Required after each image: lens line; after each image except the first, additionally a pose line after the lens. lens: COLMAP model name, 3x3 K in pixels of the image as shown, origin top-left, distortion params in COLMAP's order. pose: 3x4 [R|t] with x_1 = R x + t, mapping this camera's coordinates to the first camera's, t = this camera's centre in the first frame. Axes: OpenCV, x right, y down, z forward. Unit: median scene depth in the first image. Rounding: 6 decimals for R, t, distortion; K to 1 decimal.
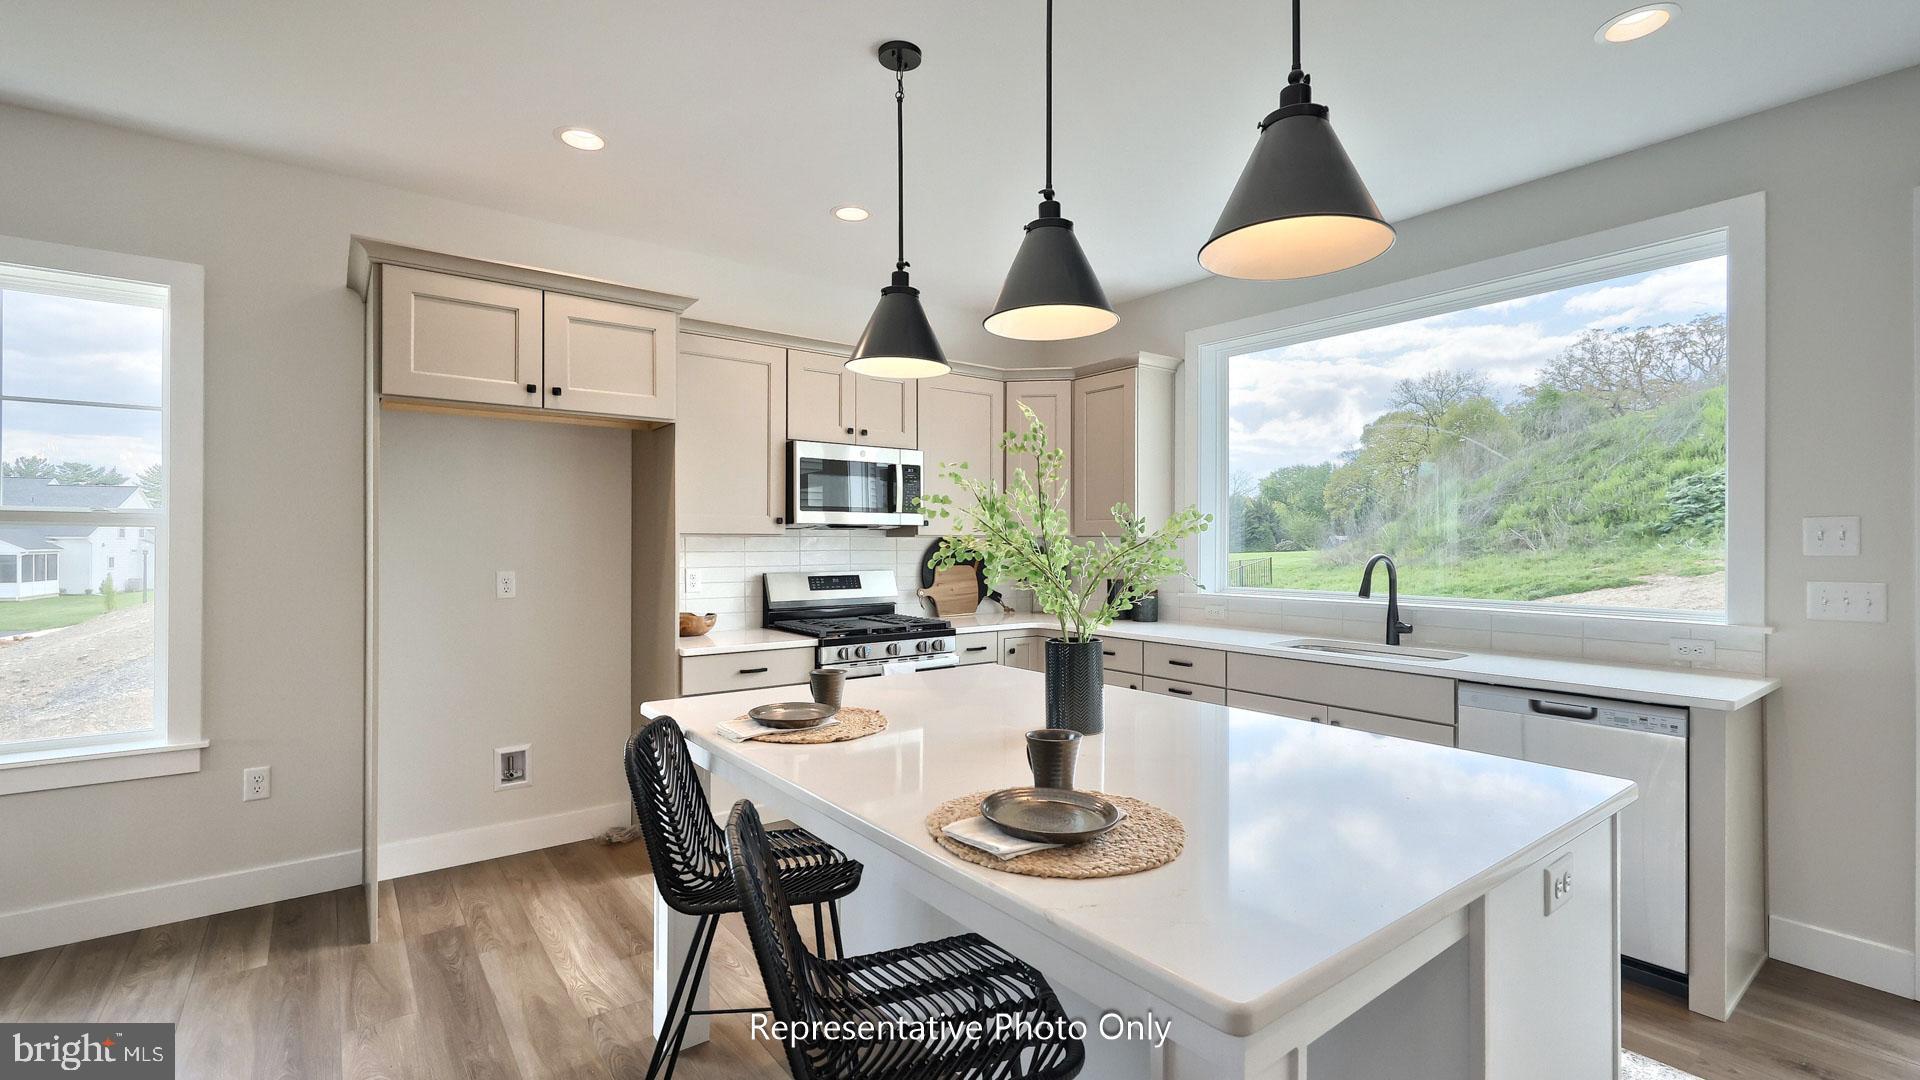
lens RADIAL K [[832.2, 0, 959.9], [0, 832.2, 544.6], [0, 0, 1]] dist [0.001804, 0.000551]
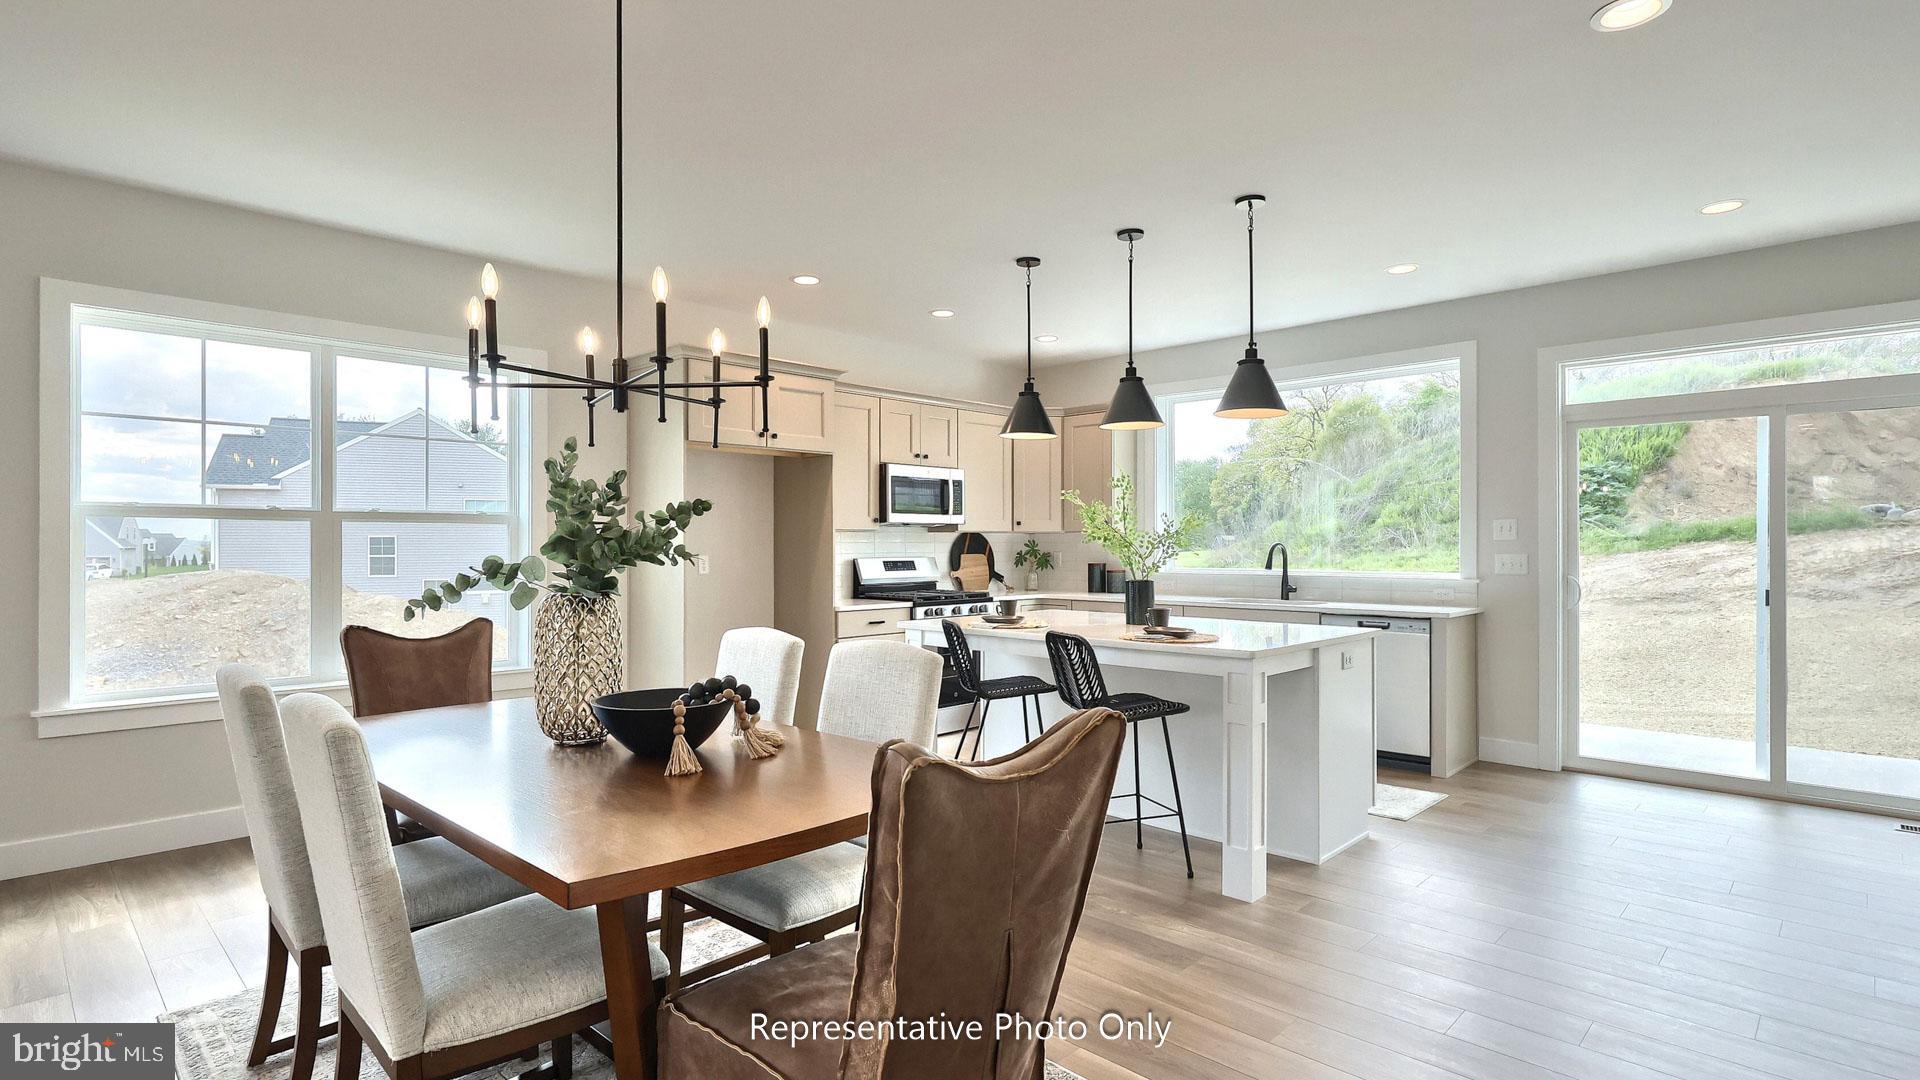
lens RADIAL K [[921.1, 0, 960.0], [0, 921.1, 540.0], [0, 0, 1]] dist [-0.000810, -0.000041]
pose [[0.989408, -0.001450, 0.145154, -0.295769], [0.002247, 0.999983, -0.005328, 0.013064], [-0.145143, 0.005598, 0.989395, -0.549971]]
